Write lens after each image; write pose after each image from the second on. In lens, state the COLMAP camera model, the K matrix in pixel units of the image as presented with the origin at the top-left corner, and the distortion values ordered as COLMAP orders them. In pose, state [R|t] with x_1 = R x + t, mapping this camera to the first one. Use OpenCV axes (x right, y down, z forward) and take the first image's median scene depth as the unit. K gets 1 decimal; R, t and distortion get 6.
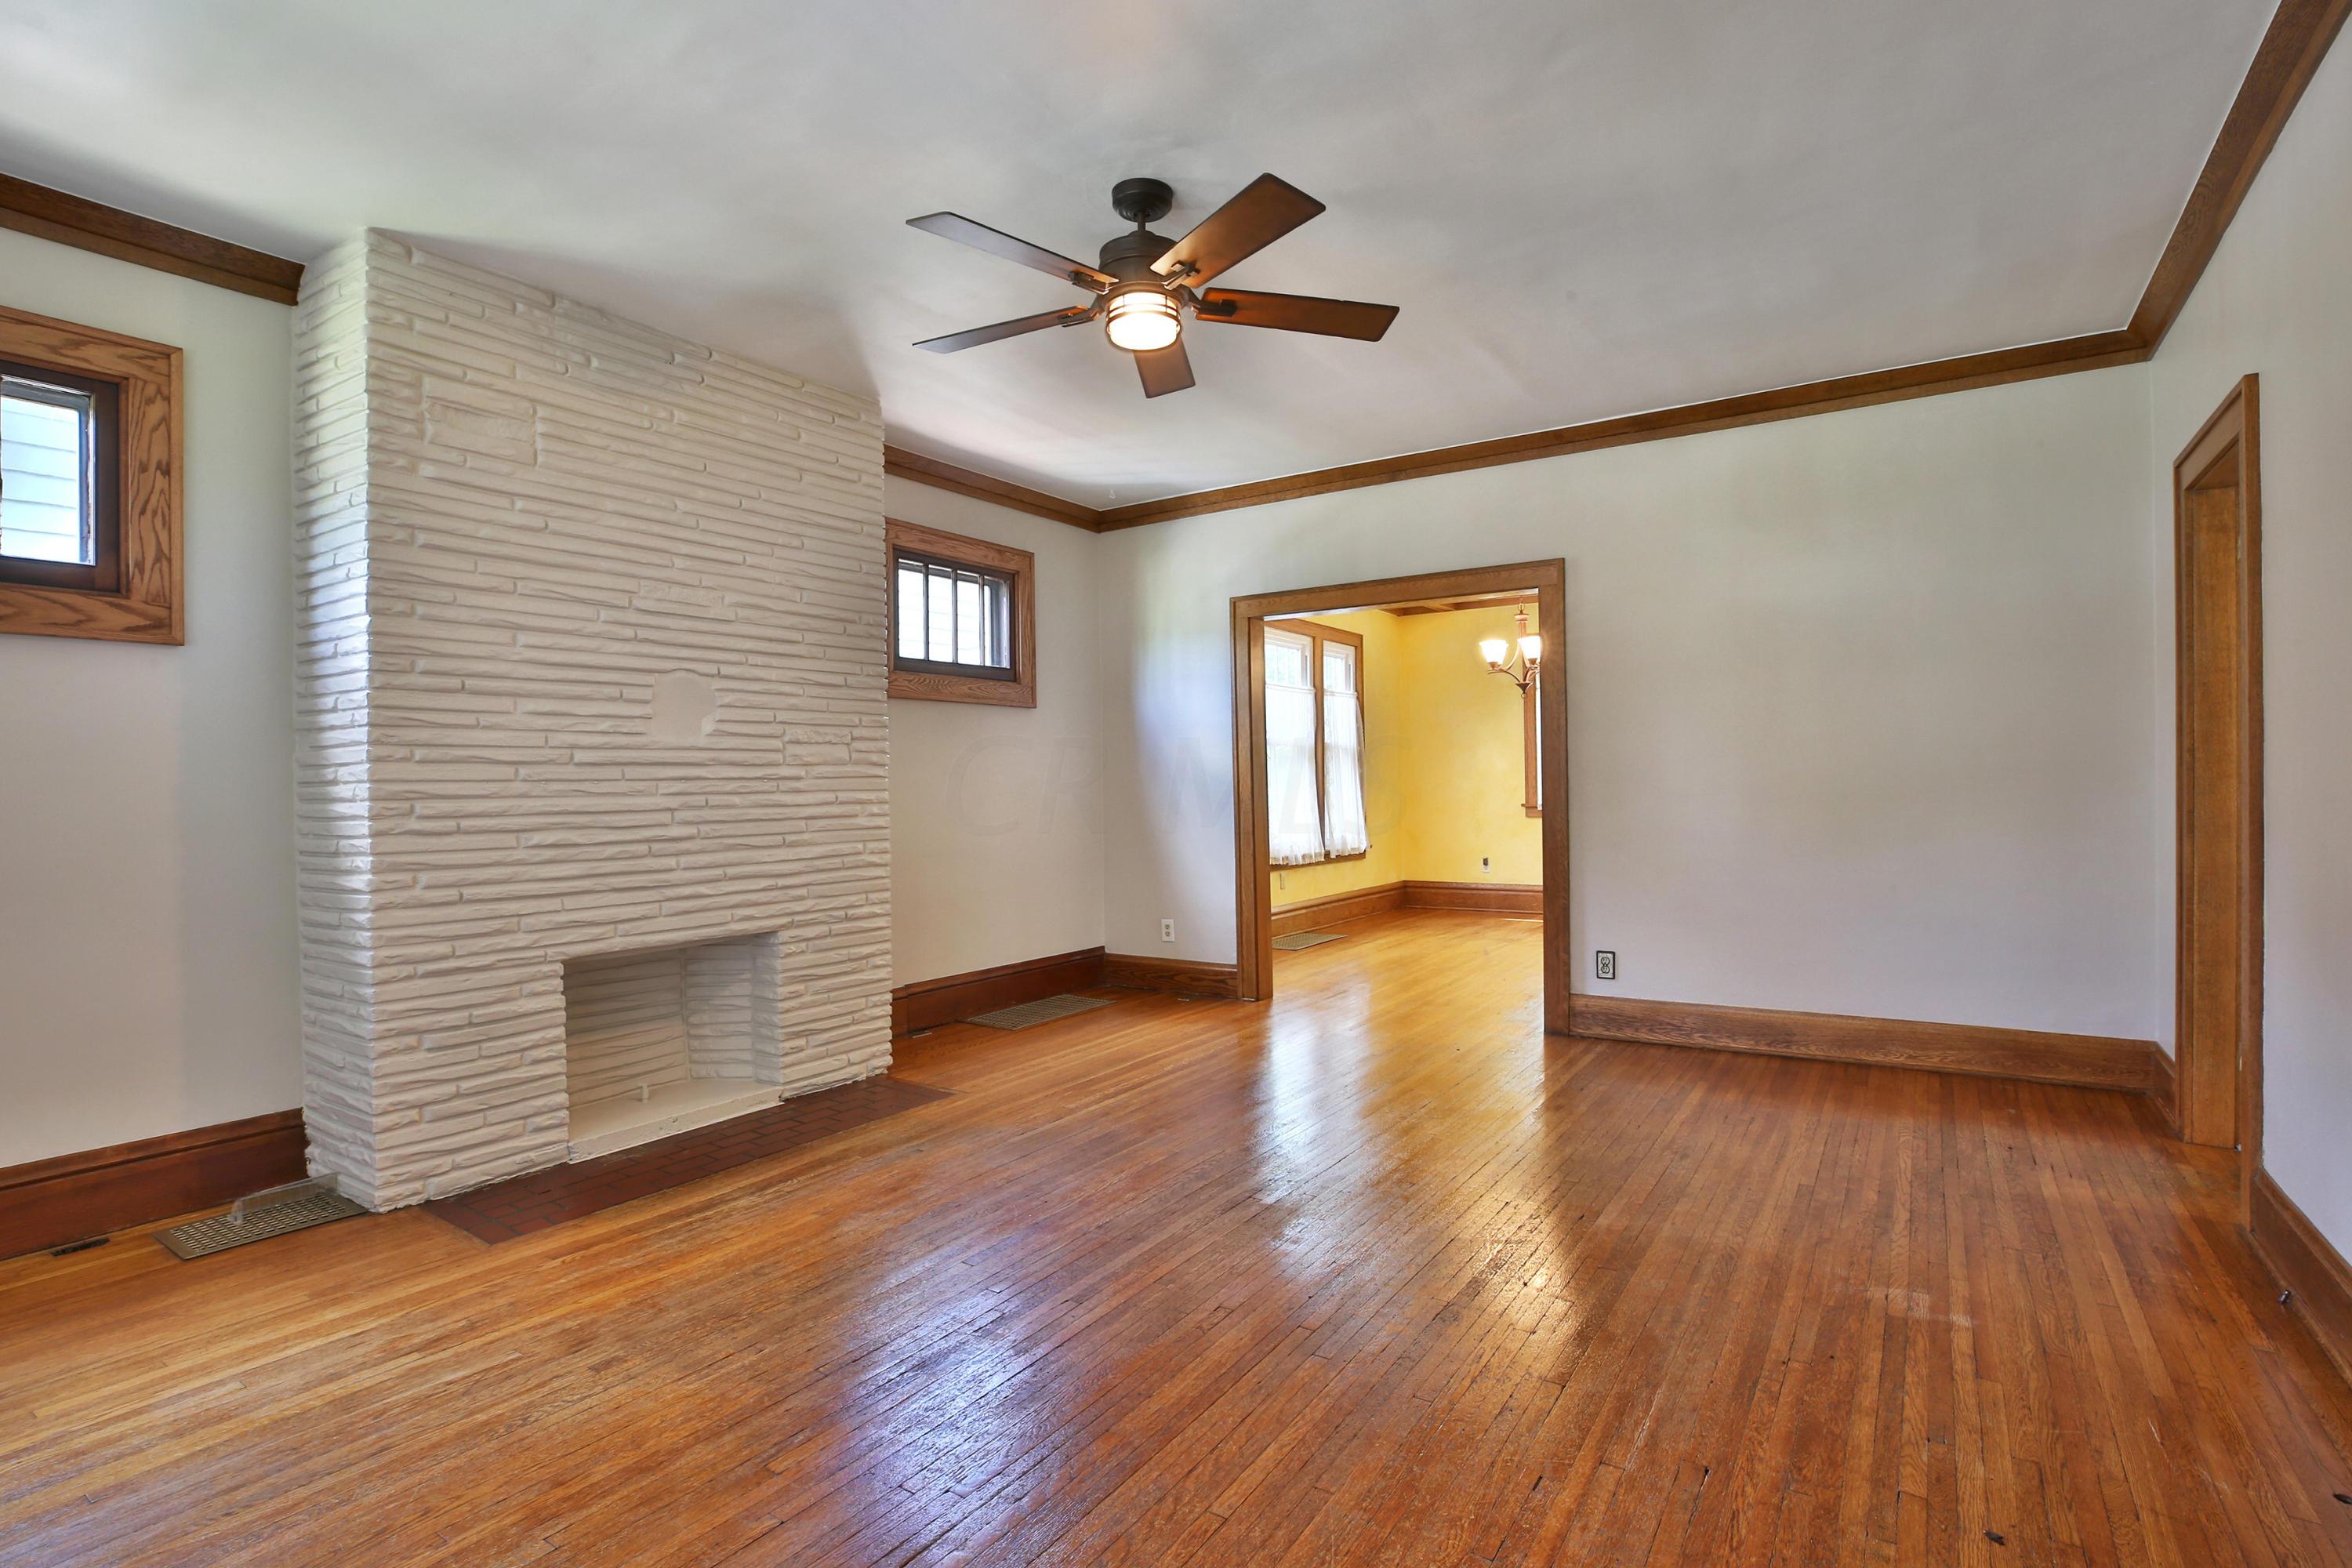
lens RADIAL K [[1144.6, 0, 1176.9], [0, 1144.6, 789.6], [0, 0, 1]] dist [-0.024782, 0.002721]
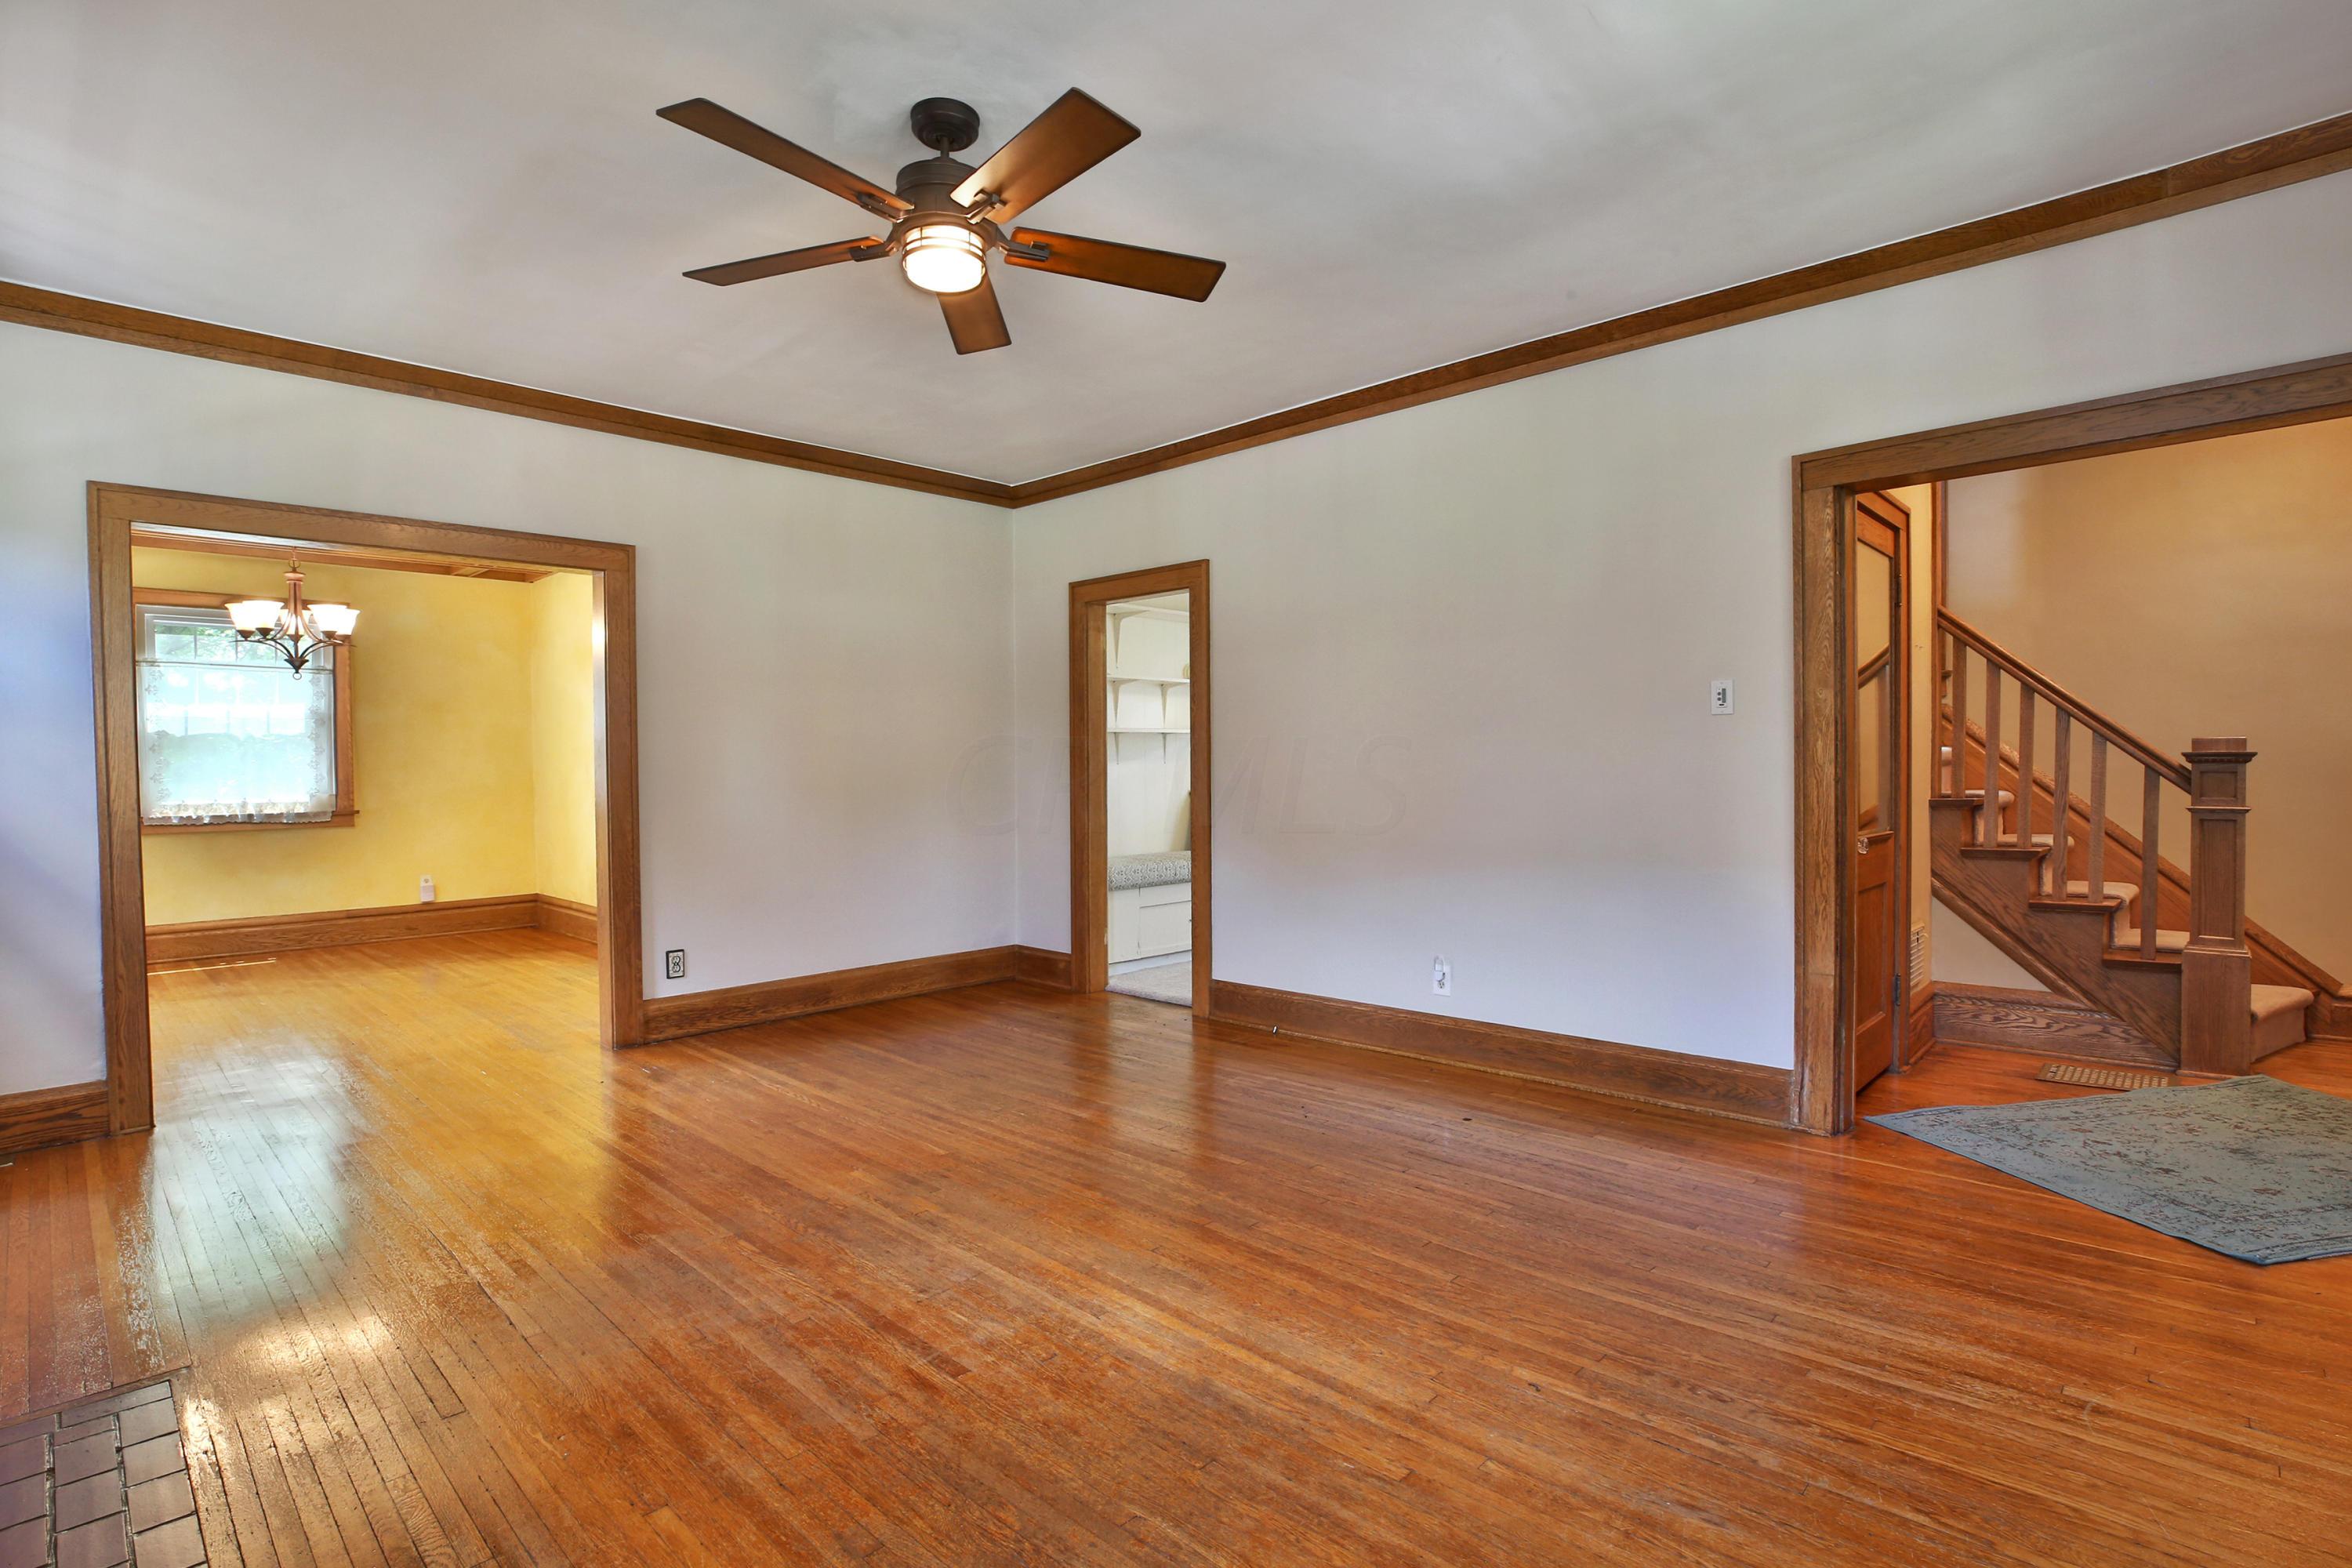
lens RADIAL K [[1144.6, 0, 1166.1], [0, 1144.6, 780.2], [0, 0, 1]] dist [-0.024782, 0.002721]
pose [[0.180477, 0.002693, 0.983576, -0.516900], [0.015231, 0.999869, -0.005532, 0.005554], [-0.983461, 0.015980, 0.180412, 0.392816]]
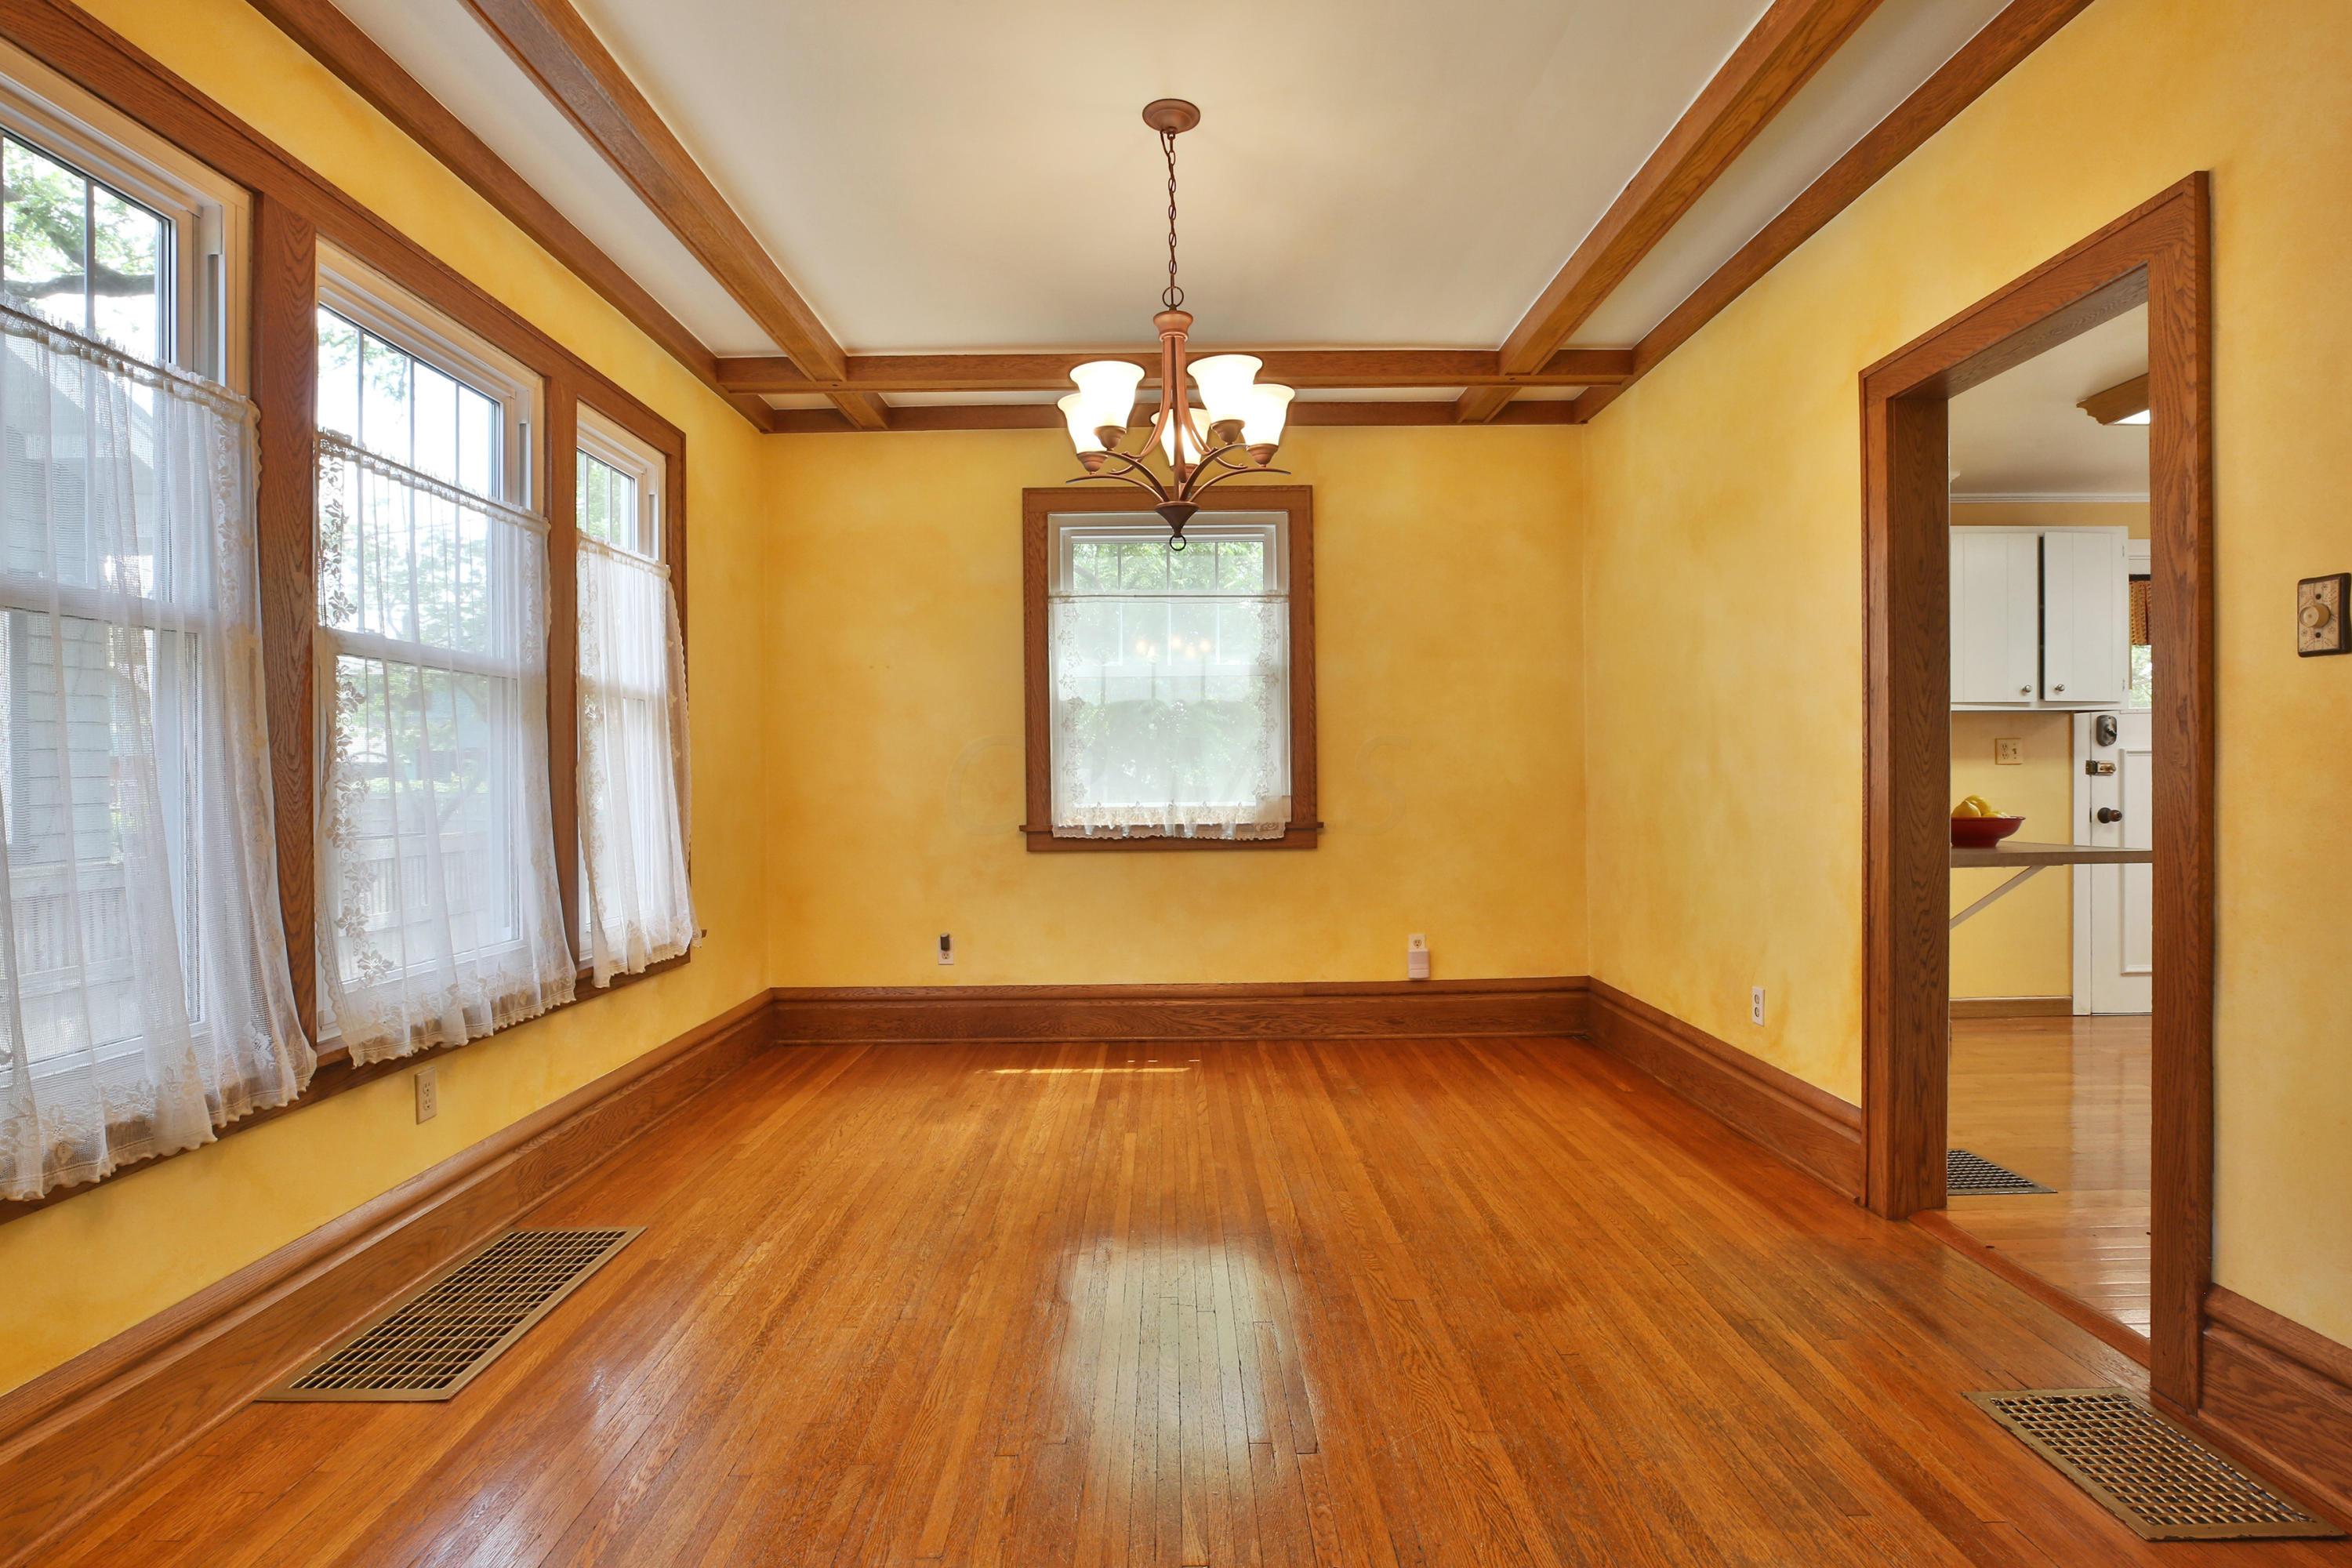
lens RADIAL K [[1144.6, 0, 1173.3], [0, 1144.6, 781.0], [0, 0, 1]] dist [-0.024782, 0.002721]
pose [[0.831800, 0.005085, 0.555052, 0.146732], [-0.002683, 0.999983, -0.005142, -0.007771], [-0.555069, 0.002788, 0.831800, 1.009824]]
